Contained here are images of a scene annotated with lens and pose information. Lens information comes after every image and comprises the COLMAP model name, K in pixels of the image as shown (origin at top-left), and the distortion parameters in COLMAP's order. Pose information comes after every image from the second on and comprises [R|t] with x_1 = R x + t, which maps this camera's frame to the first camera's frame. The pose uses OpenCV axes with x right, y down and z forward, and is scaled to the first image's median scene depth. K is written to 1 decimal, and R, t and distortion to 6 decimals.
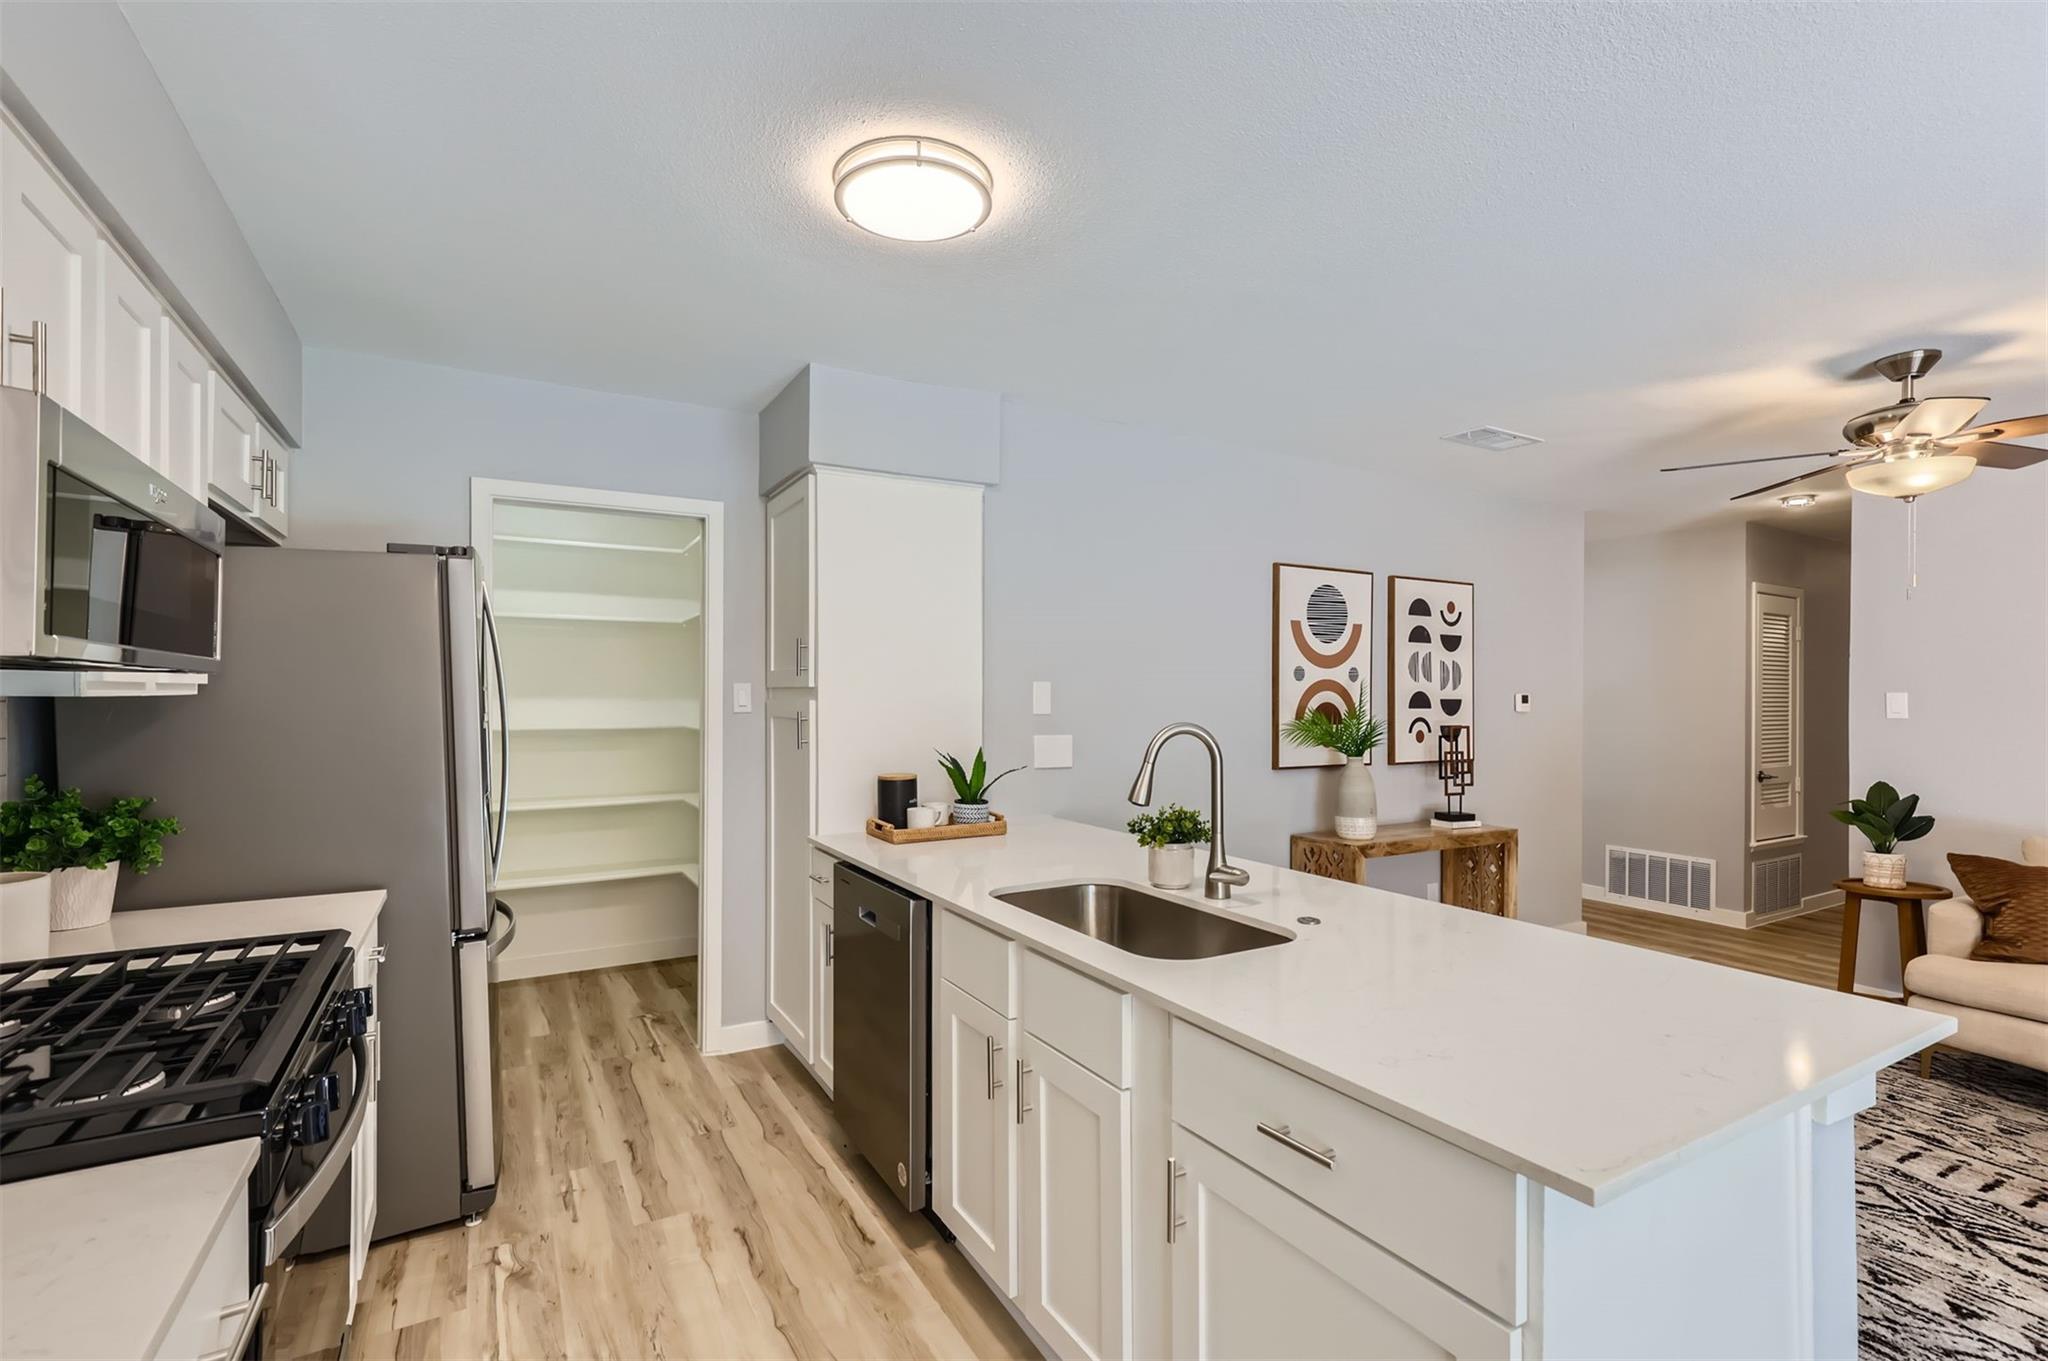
lens RADIAL K [[934.7, 0, 1022.9], [0, 934.7, 692.8], [0, 0, 1]] dist [-0.001958, 0.005461]
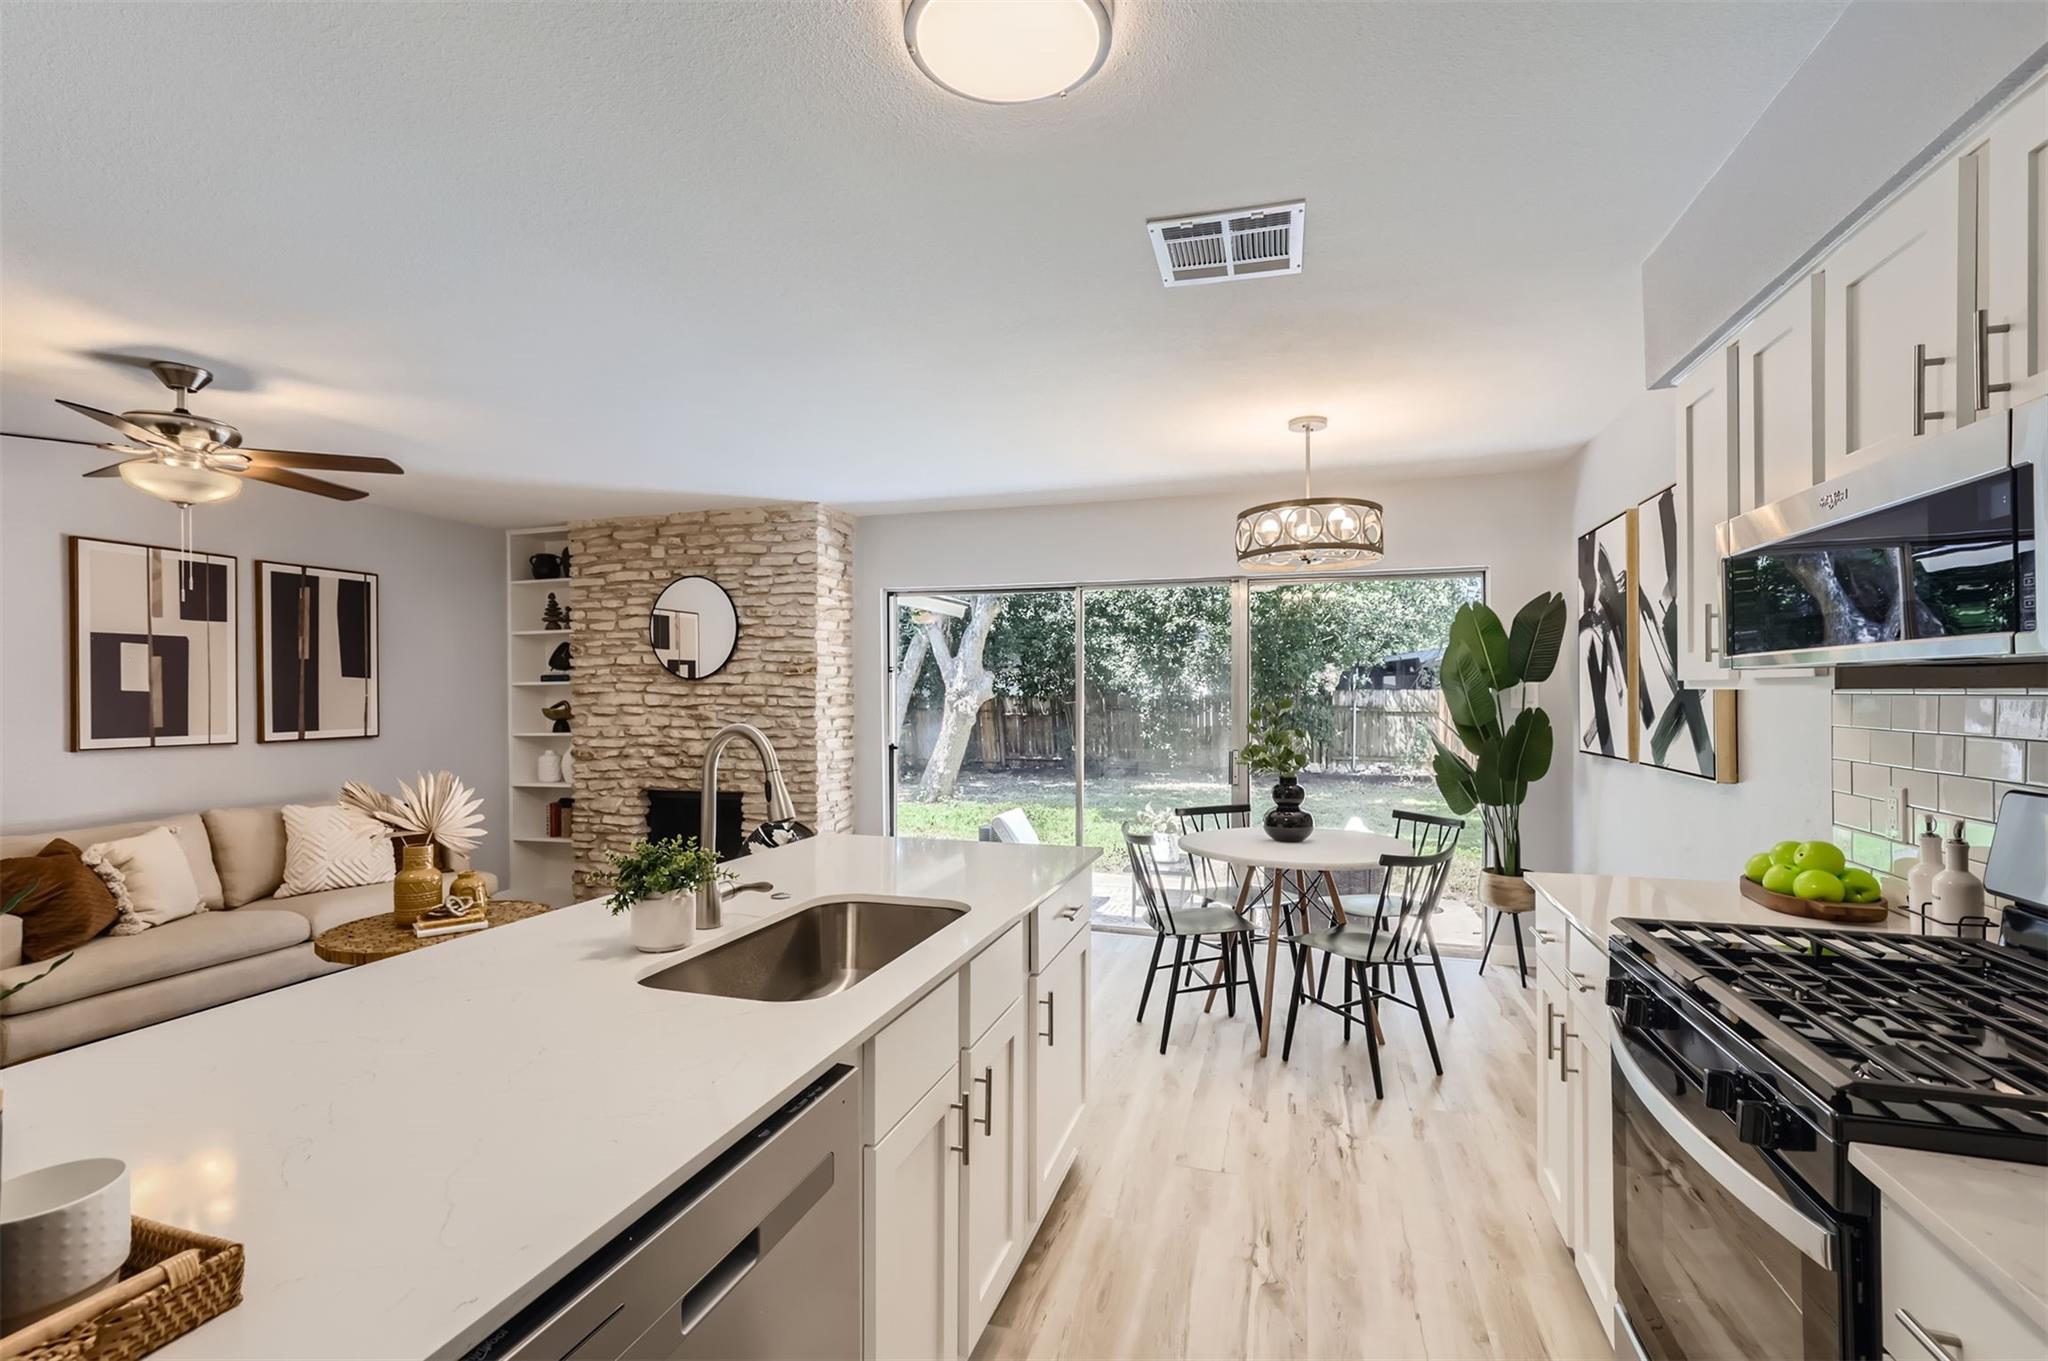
lens RADIAL K [[934.7, 0, 1023.4], [0, 934.7, 690.1], [0, 0, 1]] dist [-0.001958, 0.005461]
pose [[-0.679989, -0.000675, 0.733222, -0.469385], [-0.001631, 0.999998, -0.000592, -0.001163], [-0.733220, -0.001599, -0.679989, 1.039554]]
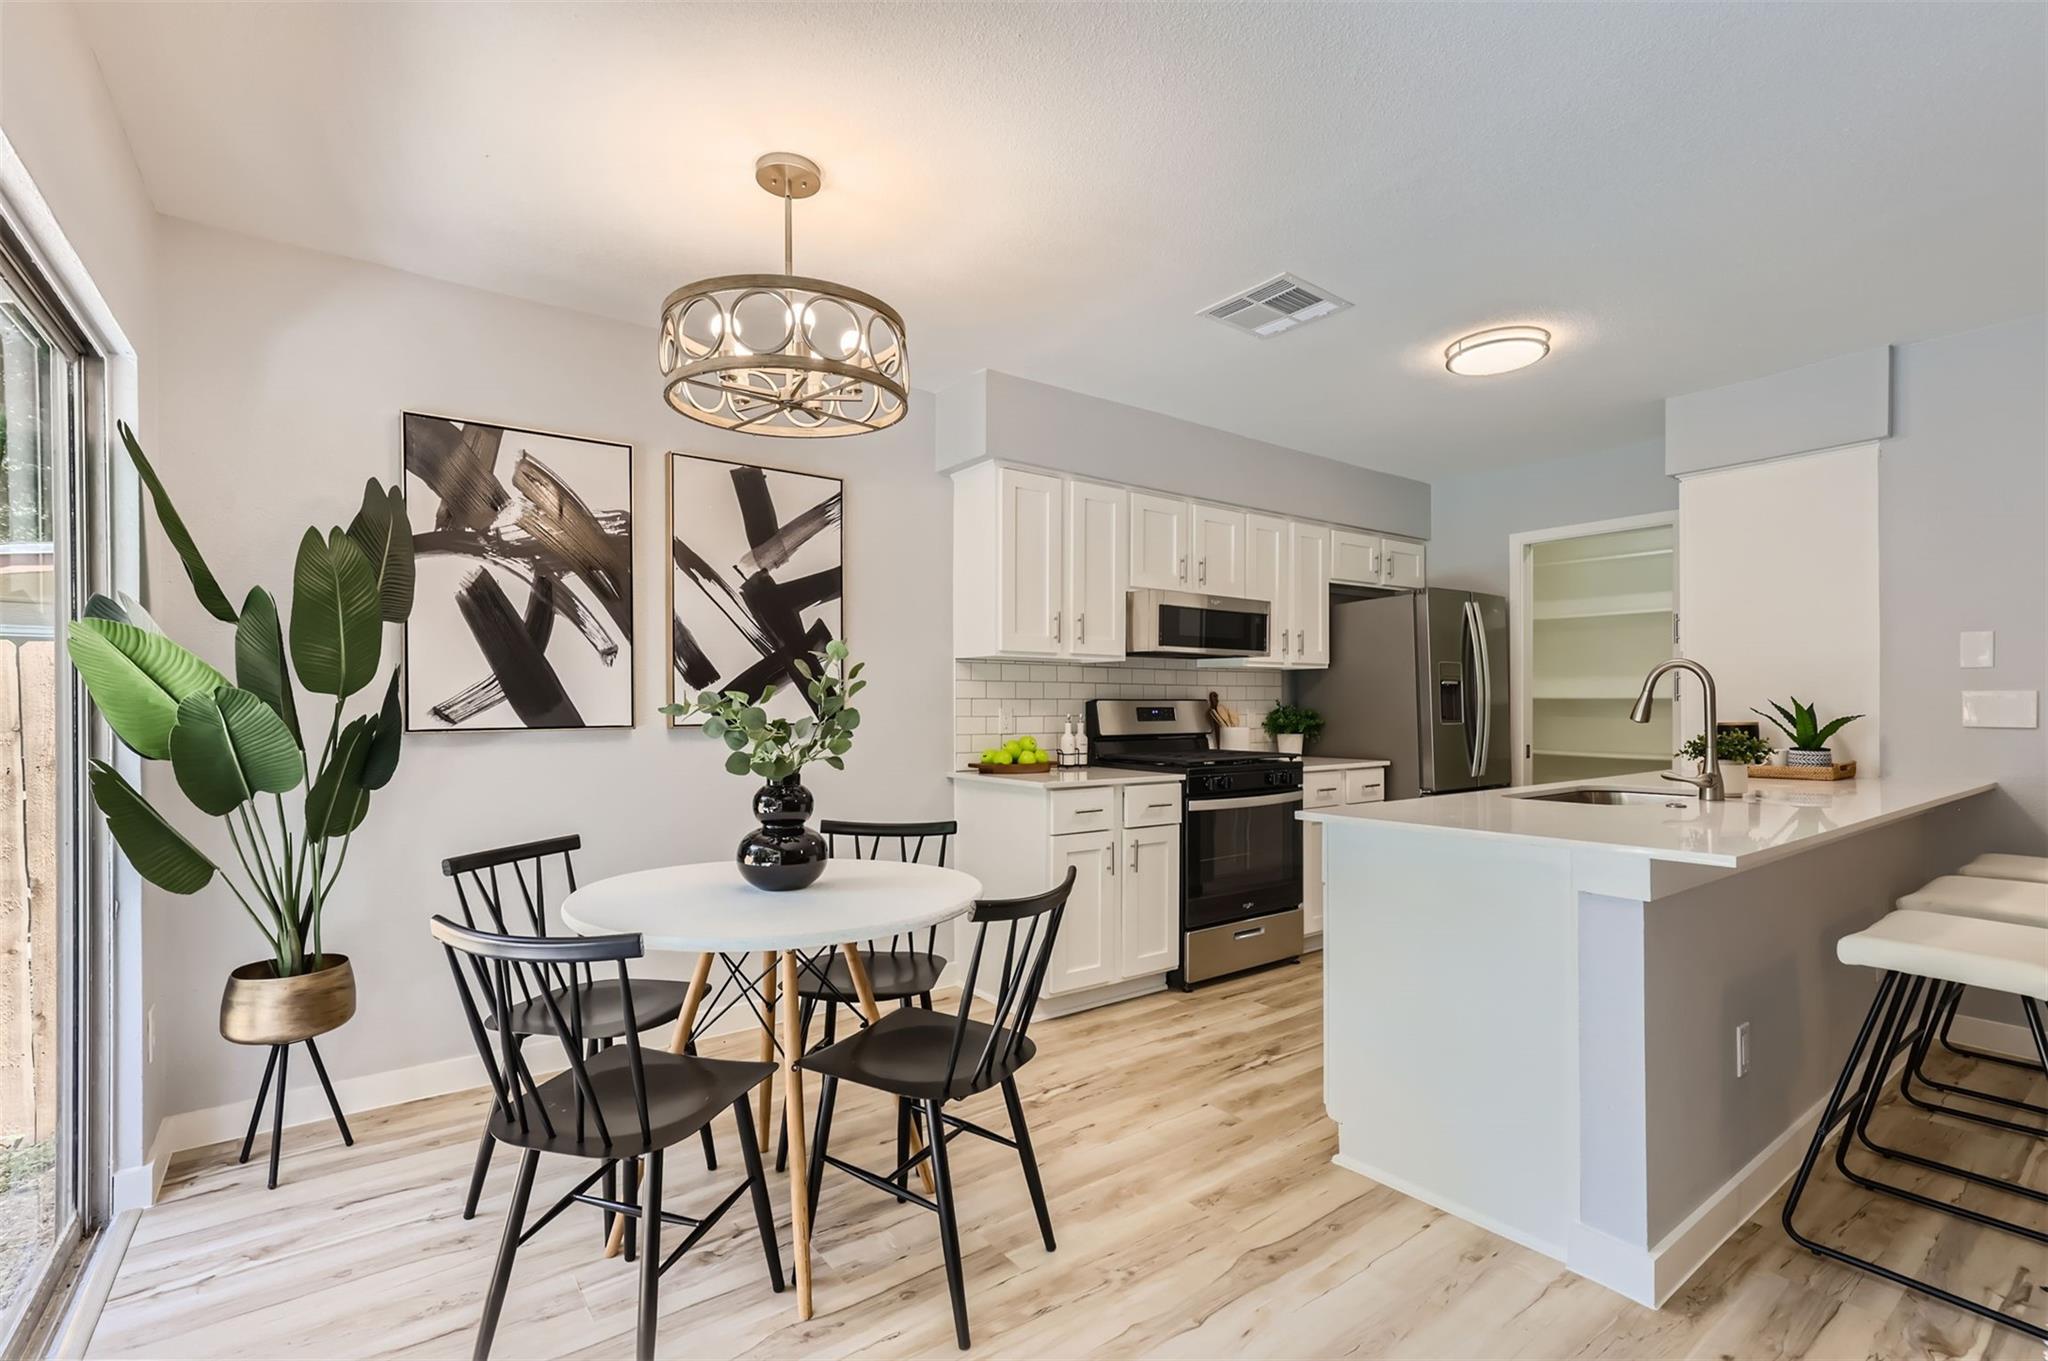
lens RADIAL K [[934.7, 0, 1032.6], [0, 934.7, 694.1], [0, 0, 1]] dist [-0.001958, 0.005461]
pose [[0.121803, -0.014340, -0.992451, 1.003137], [0.006777, 0.999884, -0.013616, 0.068370], [0.992531, -0.005067, 0.121887, -0.024874]]
